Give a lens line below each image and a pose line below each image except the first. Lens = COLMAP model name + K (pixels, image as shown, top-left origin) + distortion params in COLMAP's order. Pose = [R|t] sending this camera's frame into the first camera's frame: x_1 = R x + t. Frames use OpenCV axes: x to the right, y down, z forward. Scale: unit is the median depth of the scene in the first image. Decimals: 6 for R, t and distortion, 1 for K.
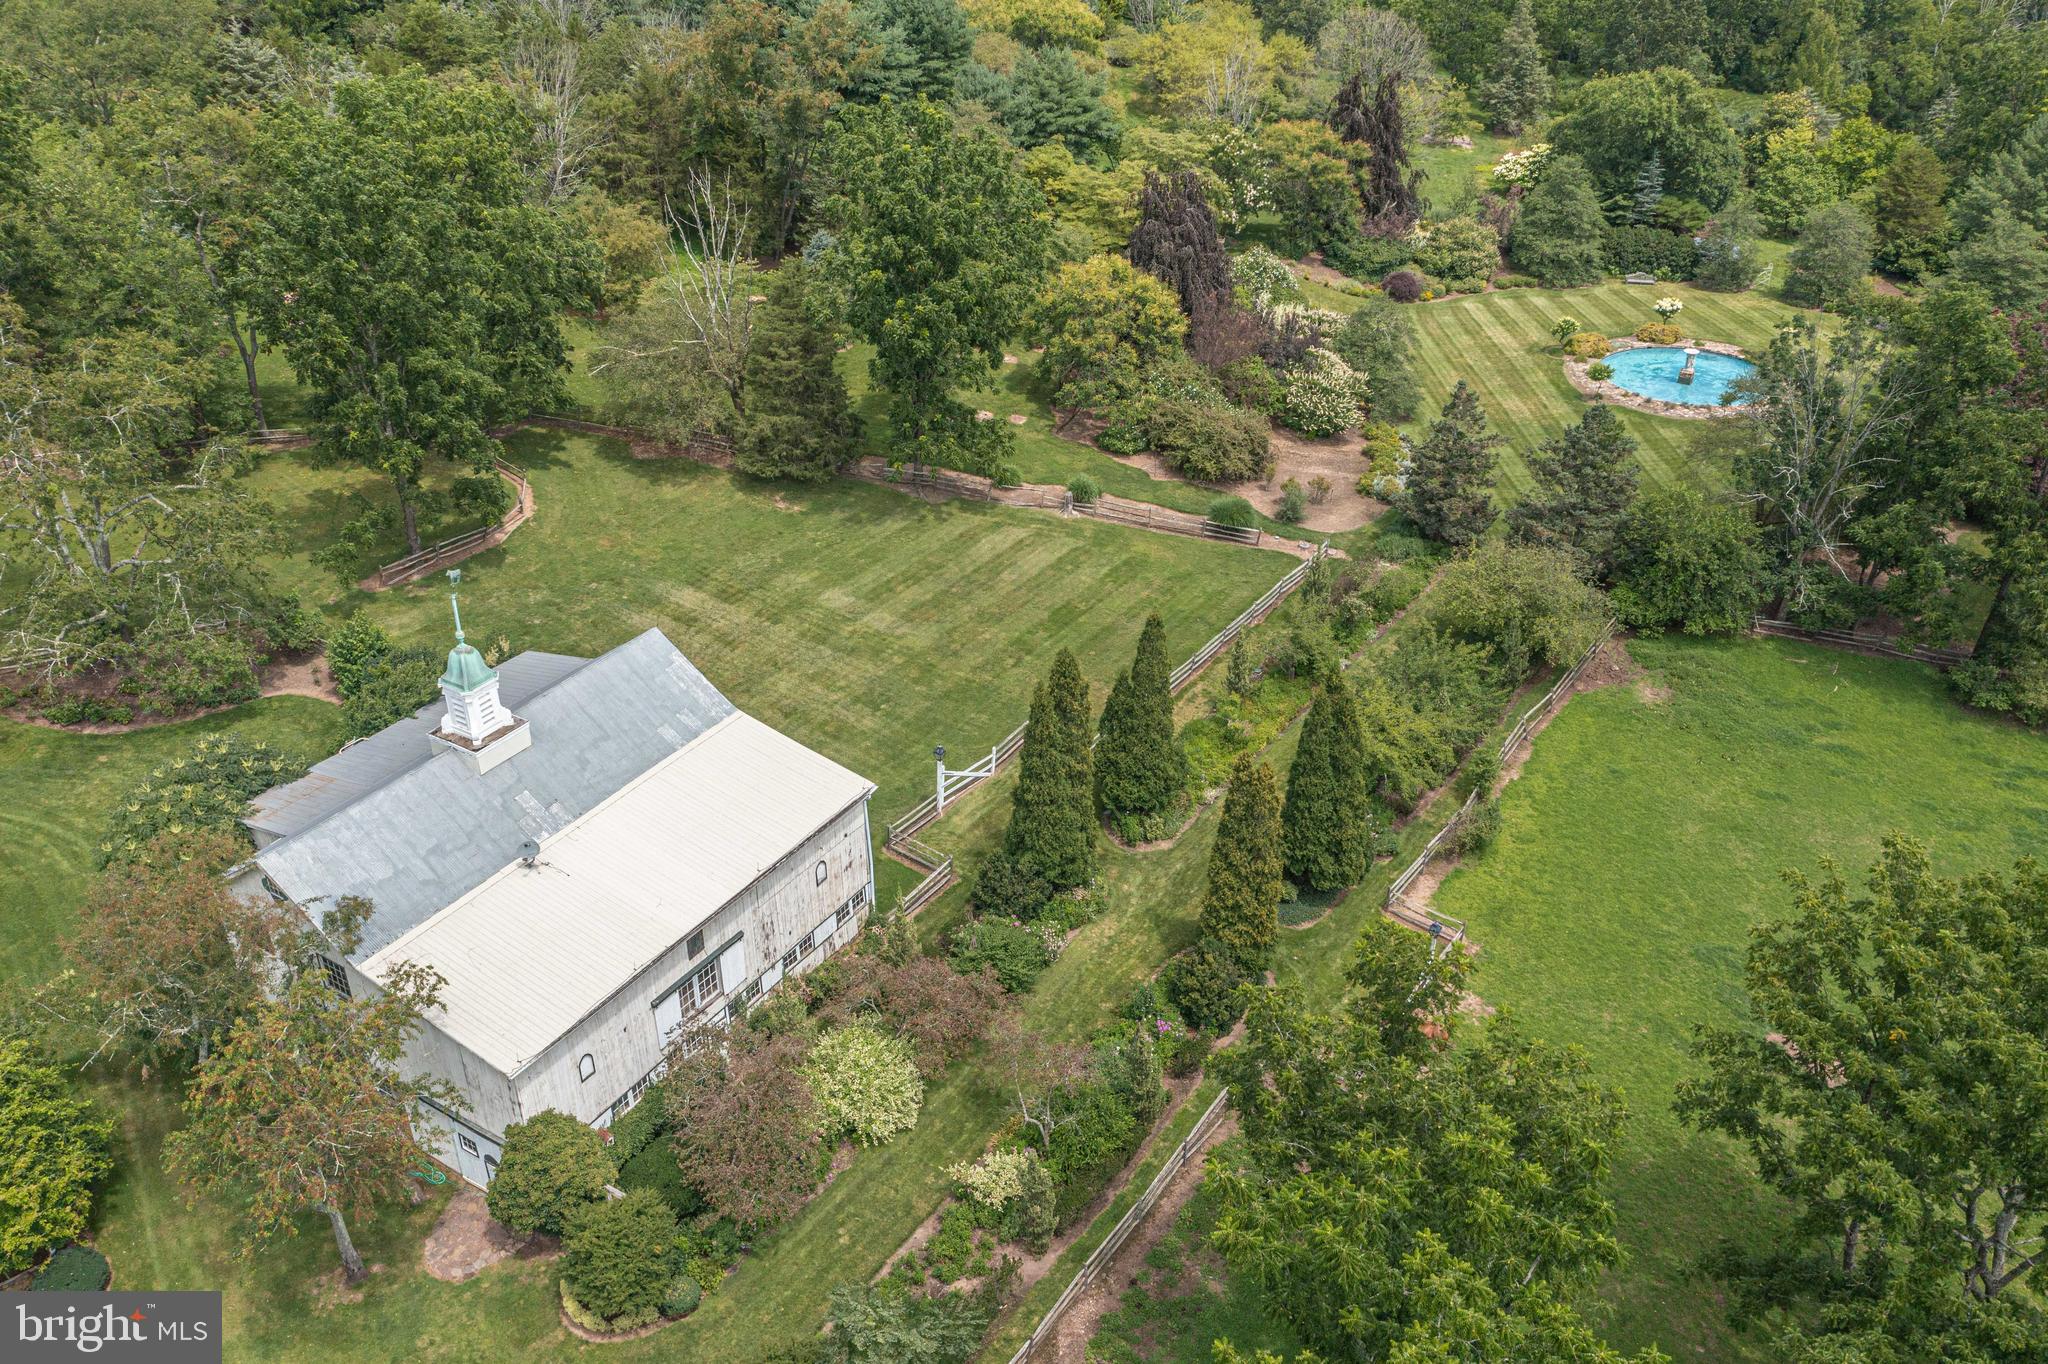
lens RADIAL K [[1655.3, 0, 1024.0], [0, 1655.3, 682.0], [0, 0, 1]] dist [0.006277, -0.001768]
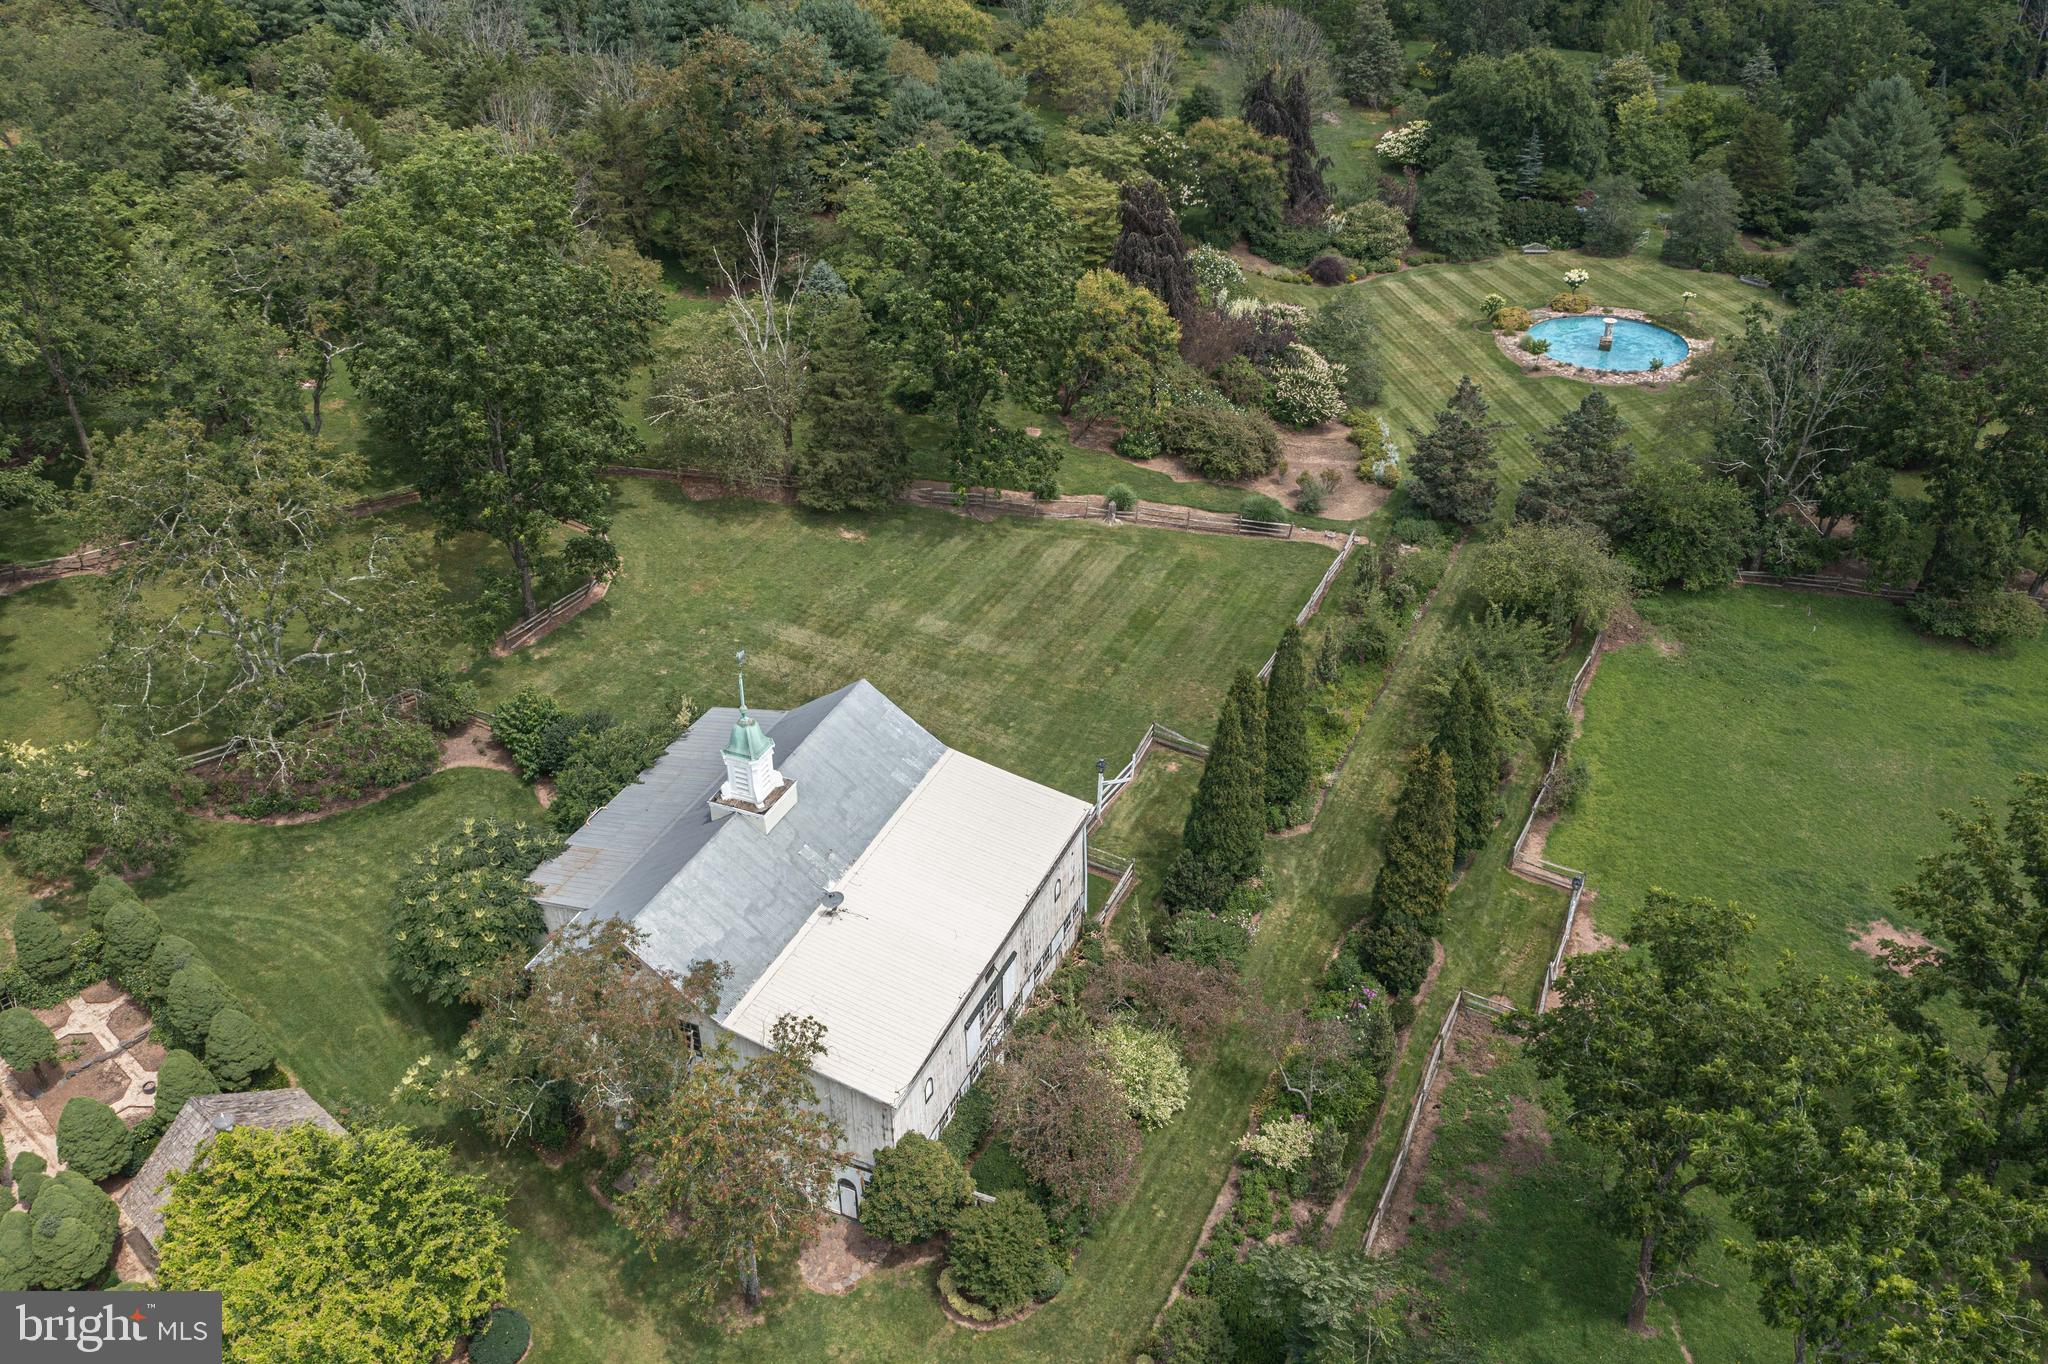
lens RADIAL K [[1660.5, 0, 1024.0], [0, 1660.5, 682.0], [0, 0, 1]] dist [0.001634, -0.002979]
pose [[0.988997, -0.088531, 0.118522, -0.171236], [0.085438, 0.995863, 0.030944, -0.038195], [-0.120771, -0.020477, 0.992469, -0.059458]]
